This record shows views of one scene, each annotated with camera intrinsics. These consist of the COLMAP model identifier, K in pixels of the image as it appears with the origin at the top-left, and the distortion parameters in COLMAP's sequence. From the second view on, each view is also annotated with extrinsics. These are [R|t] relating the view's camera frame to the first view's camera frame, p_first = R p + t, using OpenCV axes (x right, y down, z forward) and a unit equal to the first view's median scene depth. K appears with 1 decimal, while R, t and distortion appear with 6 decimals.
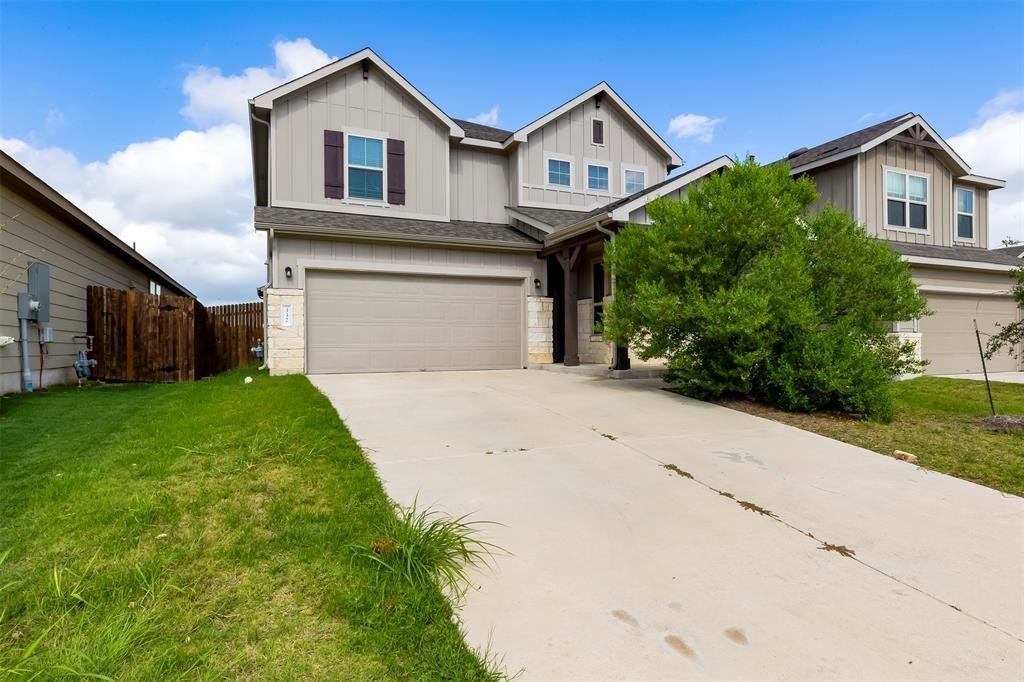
lens RADIAL K [[579.4, 0, 512.6], [0, 579.4, 342.7], [0, 0, 1]] dist [0.001346, 0.000023]
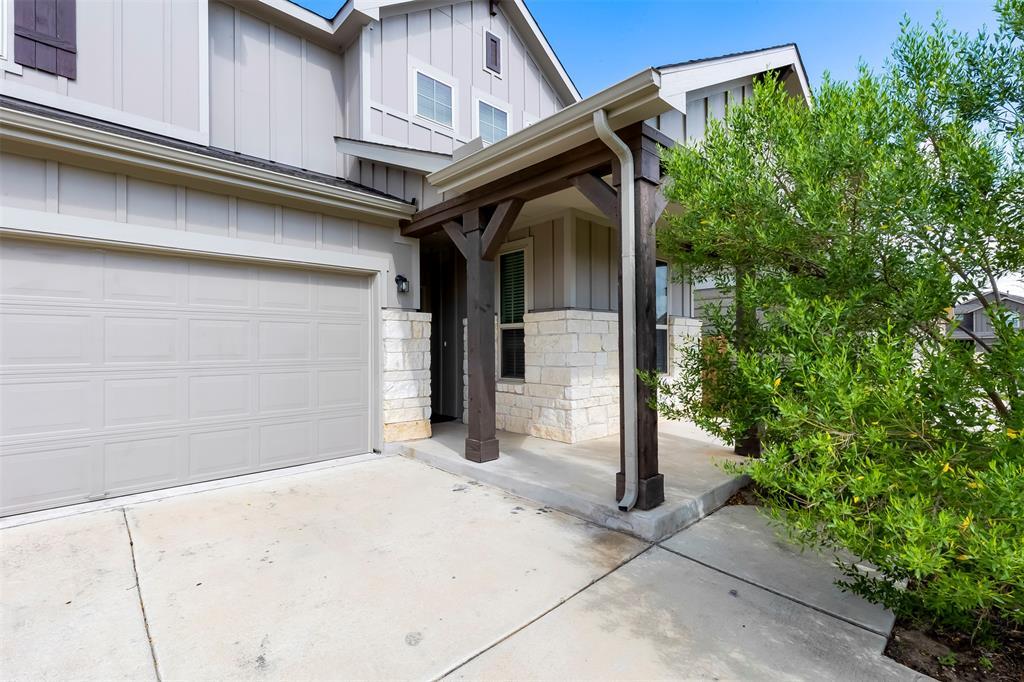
lens RADIAL K [[465.2, 0, 516.4], [0, 465.2, 343.1], [0, 0, 1]] dist [0.000112, 0.000951]
pose [[0.940938, 0.002632, 0.338569, -0.000830], [-0.001368, 0.999991, -0.003973, -0.048572], [-0.338576, 0.003276, 0.940933, 0.576903]]
